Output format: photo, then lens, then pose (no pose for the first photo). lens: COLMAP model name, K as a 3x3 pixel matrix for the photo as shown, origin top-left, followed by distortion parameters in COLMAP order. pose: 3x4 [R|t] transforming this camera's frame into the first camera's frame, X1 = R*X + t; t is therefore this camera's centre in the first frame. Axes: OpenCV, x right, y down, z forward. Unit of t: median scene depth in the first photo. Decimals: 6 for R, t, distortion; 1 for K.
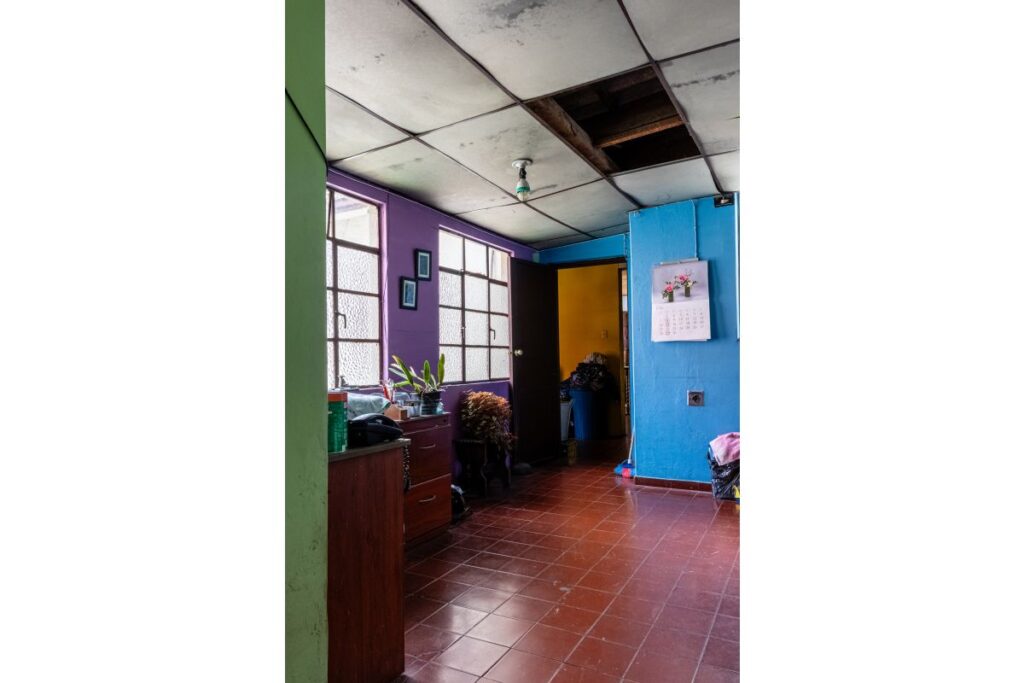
lens RADIAL K [[551.4, 0, 512.4], [0, 551.4, 339.5], [0, 0, 1]] dist [0.002913, 0.000186]
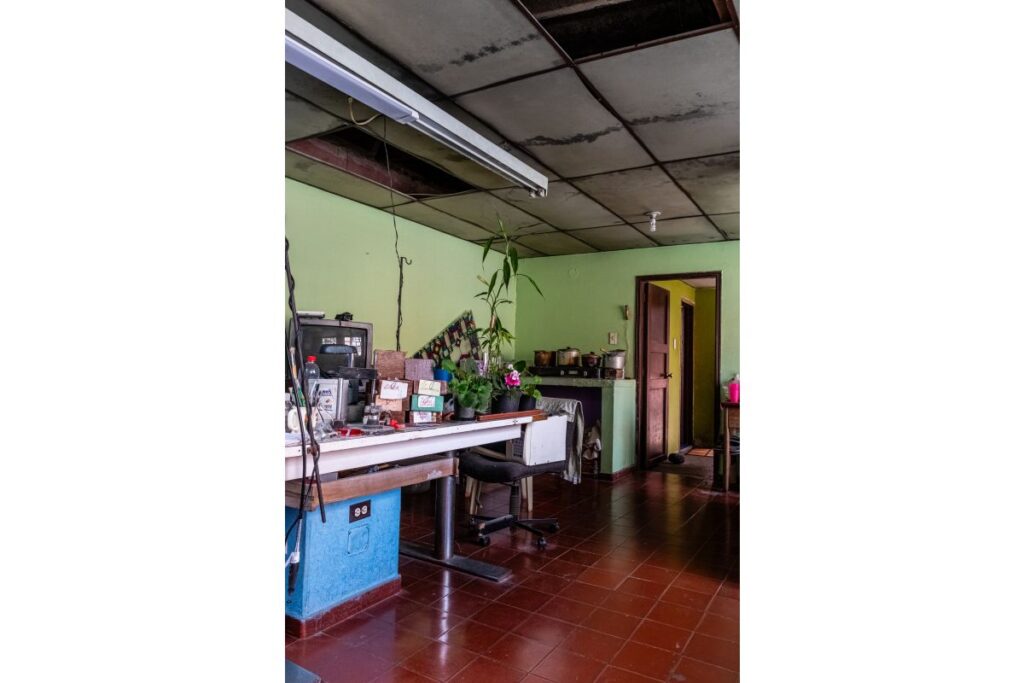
lens RADIAL K [[551.4, 0, 517.9], [0, 551.4, 339.8], [0, 0, 1]] dist [0.002913, 0.000186]
pose [[-0.999337, -0.007527, 0.035618, 0.174871], [-0.010383, 0.996686, -0.080677, 0.033961], [-0.034893, -0.080993, -0.996104, 1.078101]]
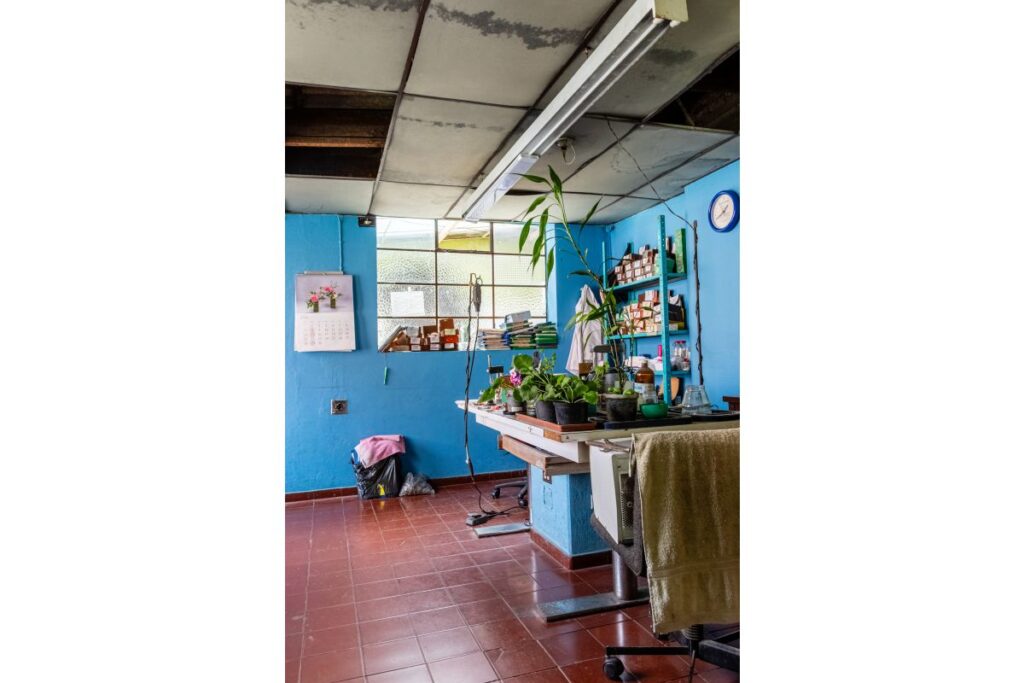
lens RADIAL K [[551.4, 0, 515.7], [0, 551.4, 339.5], [0, 0, 1]] dist [0.002913, 0.000186]
pose [[0.672544, 0.024328, 0.739657, -0.213215], [-0.008140, 0.999642, -0.025477, 0.004256], [-0.740012, 0.011113, 0.672502, 0.061112]]
